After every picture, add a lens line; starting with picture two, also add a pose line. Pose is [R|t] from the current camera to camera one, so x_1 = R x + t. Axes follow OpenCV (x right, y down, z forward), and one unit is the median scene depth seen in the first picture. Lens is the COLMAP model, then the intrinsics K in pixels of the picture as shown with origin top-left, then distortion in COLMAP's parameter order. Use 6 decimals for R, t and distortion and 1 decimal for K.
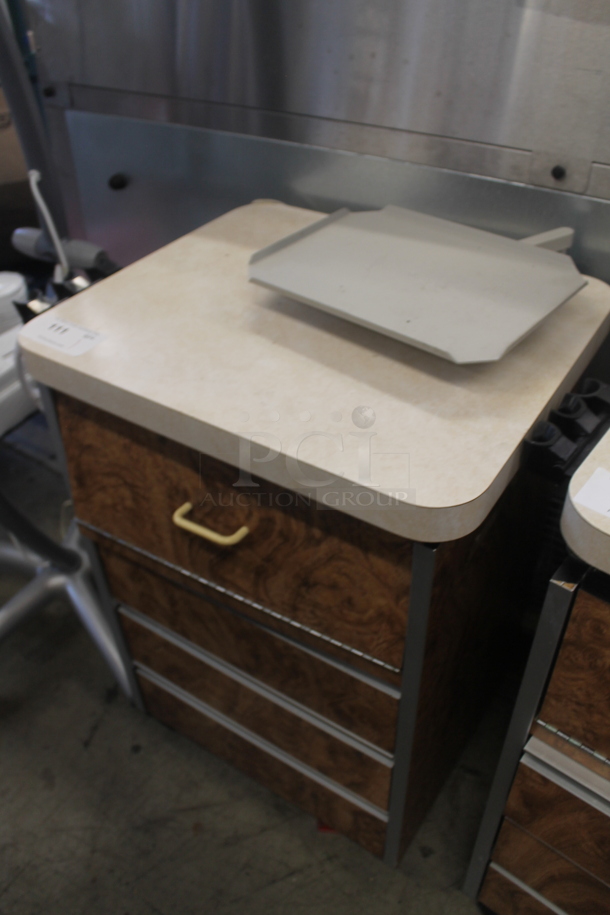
lens RADIAL K [[764.0, 0, 311.7], [0, 764.0, 472.1], [0, 0, 1]] dist [-0.161701, 0.143550]
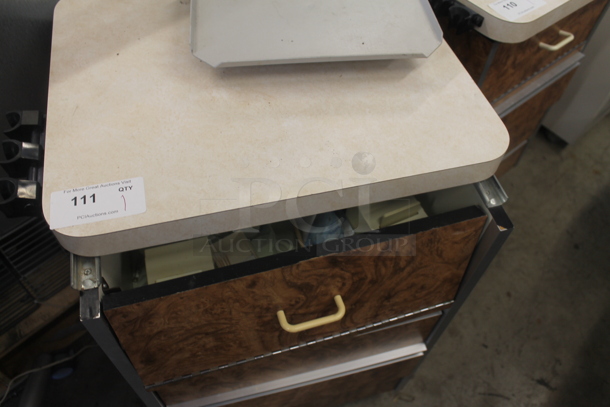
lens RADIAL K [[509.3, 0, 305.0], [0, 509.3, 203.5], [0, 0, 1]] dist [-0.161701, 0.143550]
pose [[0.662867, -0.569107, 0.486543, -0.385813], [0.435781, 0.821660, 0.367382, -0.328629], [-0.608853, -0.031499, 0.792657, 0.358356]]
